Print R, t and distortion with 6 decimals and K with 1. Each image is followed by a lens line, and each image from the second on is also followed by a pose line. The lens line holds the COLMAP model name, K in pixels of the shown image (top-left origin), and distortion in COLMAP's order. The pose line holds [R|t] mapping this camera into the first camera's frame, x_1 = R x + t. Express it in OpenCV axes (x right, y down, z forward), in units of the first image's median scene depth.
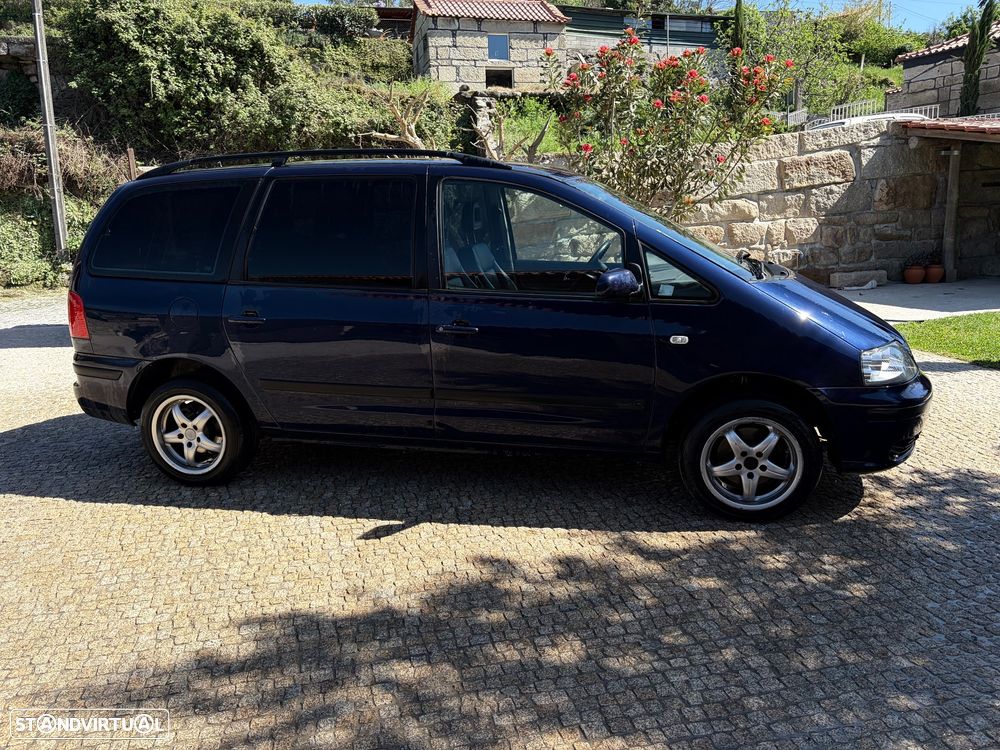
lens RADIAL K [[746.2, 0, 503.0], [0, 746.2, 379.4], [0, 0, 1]] dist [0.040767, -0.040325]
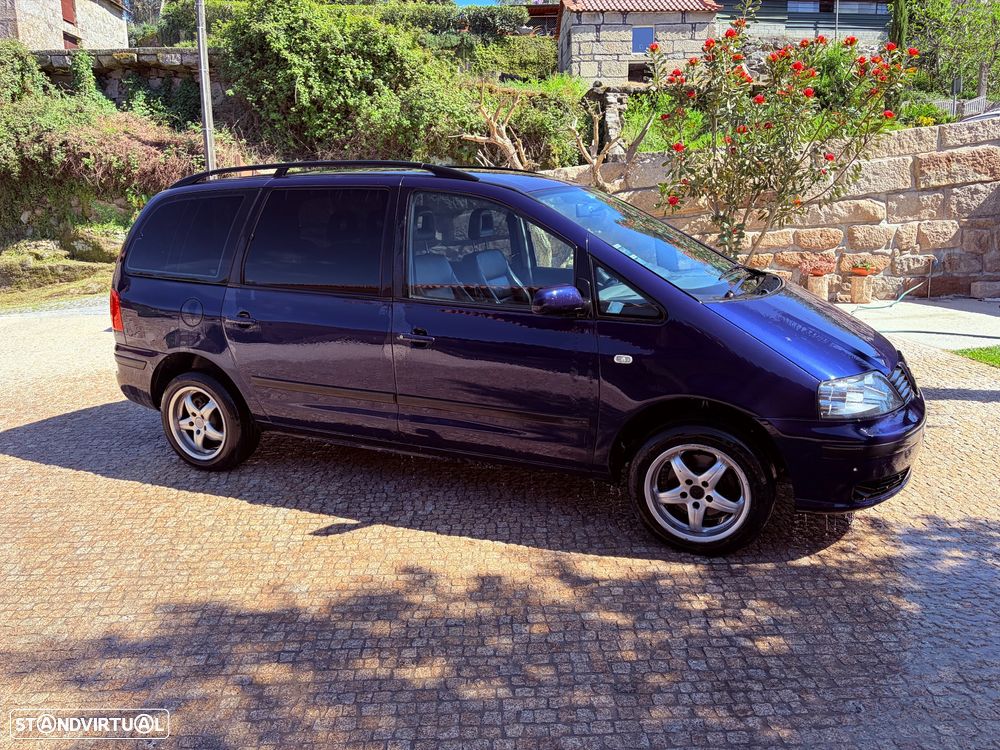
lens RADIAL K [[746.2, 0, 502.2], [0, 746.2, 378.4], [0, 0, 1]] dist [0.040767, -0.040325]
pose [[0.978537, 0.051852, -0.199439, 0.222999], [-0.050604, 0.998654, 0.011356, -0.025153], [0.199760, -0.001020, 0.979844, 0.018481]]
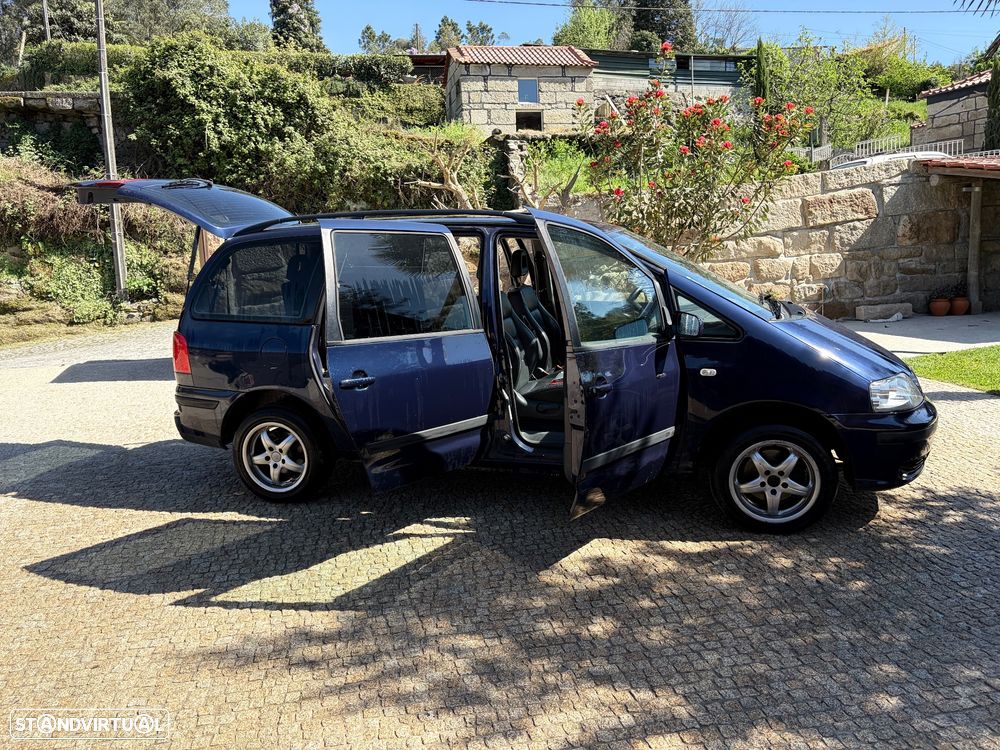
lens RADIAL K [[746.2, 0, 500.5], [0, 746.2, 373.9], [0, 0, 1]] dist [0.040767, -0.040325]
pose [[0.999185, -0.004139, -0.040144, -0.028785], [0.002121, 0.998737, -0.050201, 0.005327], [0.040301, 0.050075, 0.997932, -0.125914]]
